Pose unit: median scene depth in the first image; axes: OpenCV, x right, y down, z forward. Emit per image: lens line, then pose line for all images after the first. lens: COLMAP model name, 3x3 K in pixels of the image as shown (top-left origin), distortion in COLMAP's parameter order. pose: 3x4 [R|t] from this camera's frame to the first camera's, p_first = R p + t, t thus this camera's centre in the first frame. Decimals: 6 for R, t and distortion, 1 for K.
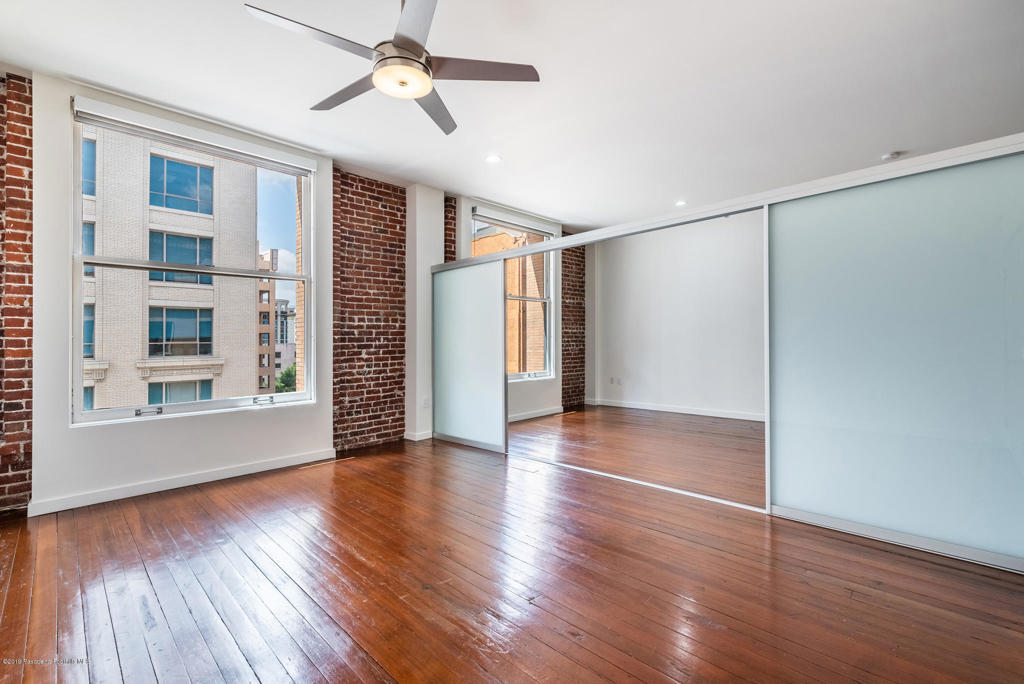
lens RADIAL K [[442.6, 0, 507.2], [0, 442.6, 351.7], [0, 0, 1]] dist [0.002216, -0.001104]
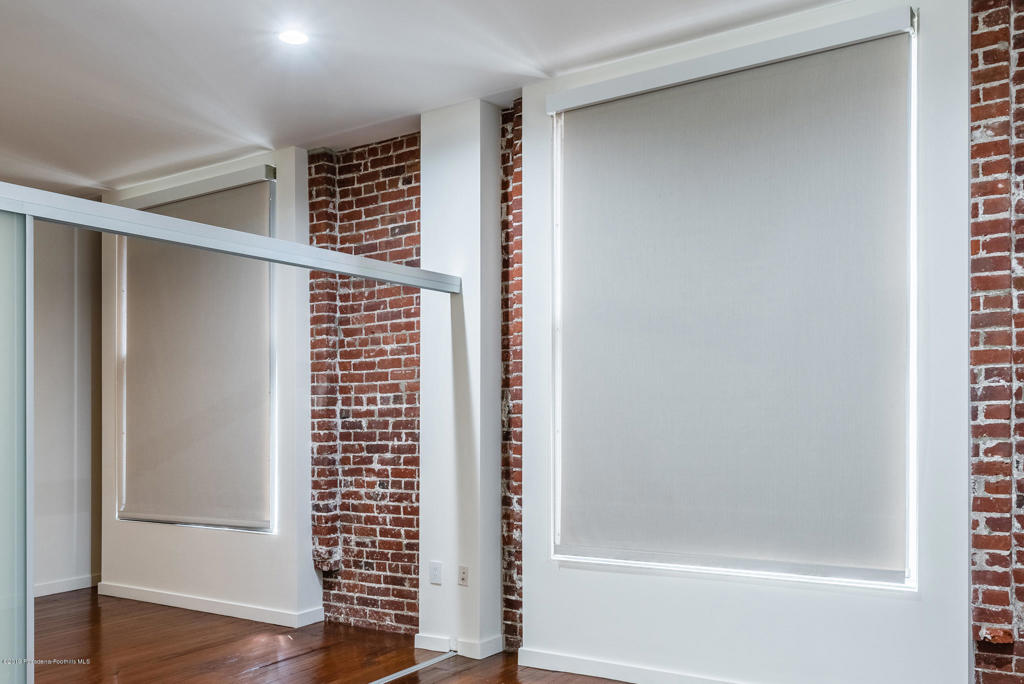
lens RADIAL K [[927.8, 0, 465.2], [0, 927.8, 441.8], [0, 0, 1]] dist [0.013200, -0.012972]
pose [[0.166006, 0.023625, -0.985842, 0.826966], [-0.020332, 0.999582, 0.020531, -0.045992], [0.985915, 0.016636, 0.166417, 0.902628]]
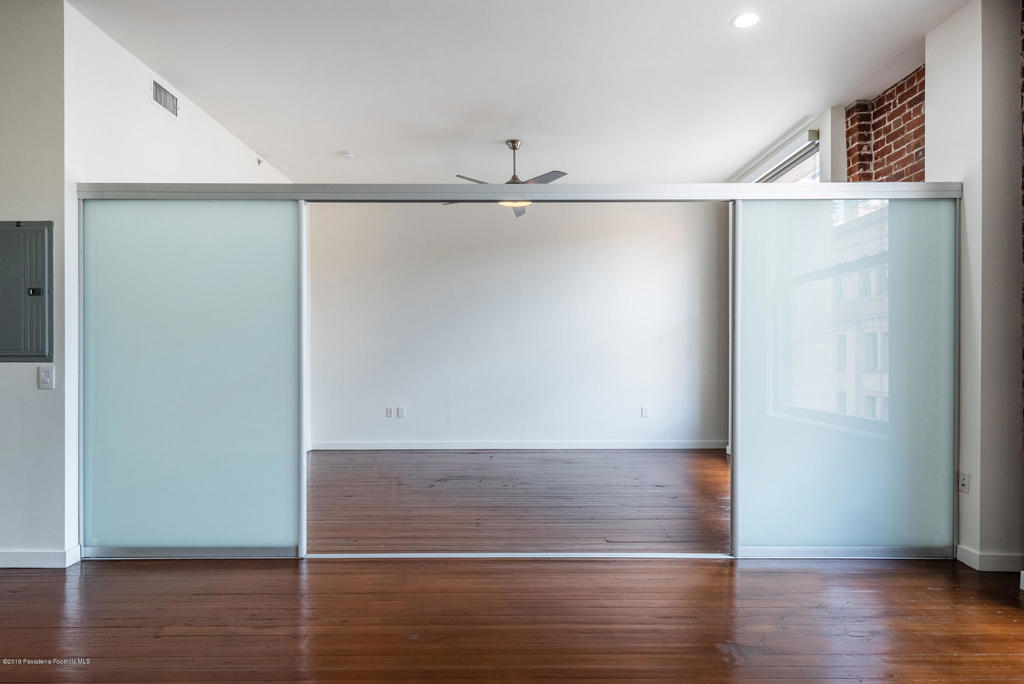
lens RADIAL K [[577.5, 0, 507.1], [0, 577.5, 360.4], [0, 0, 1]] dist [-0.001617, 0.001243]
pose [[-0.708947, 0.024345, -0.704841, 0.619251], [-0.000983, 0.999369, 0.035506, -0.033636], [0.705261, 0.025865, -0.708476, 1.162402]]
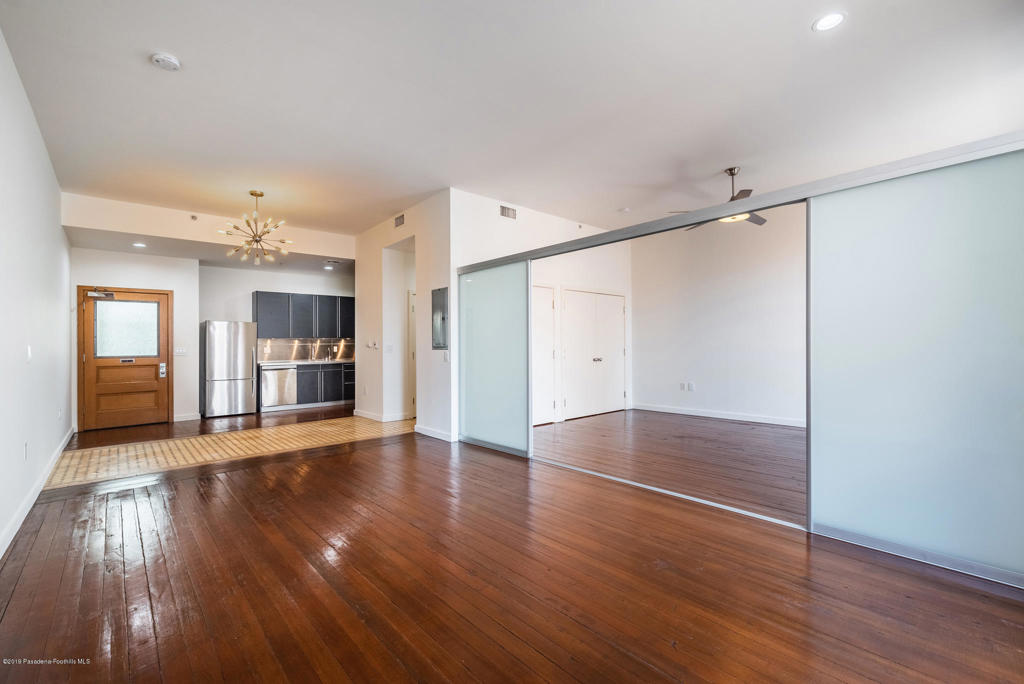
lens RADIAL K [[442.6, 0, 513.1], [0, 442.6, 346.4], [0, 0, 1]] dist [0.002216, -0.001104]
pose [[-0.997869, 0.027895, 0.058990, 0.315923], [0.029116, 0.999377, 0.019950, -0.033393], [-0.058396, 0.021625, -0.998059, 1.427581]]
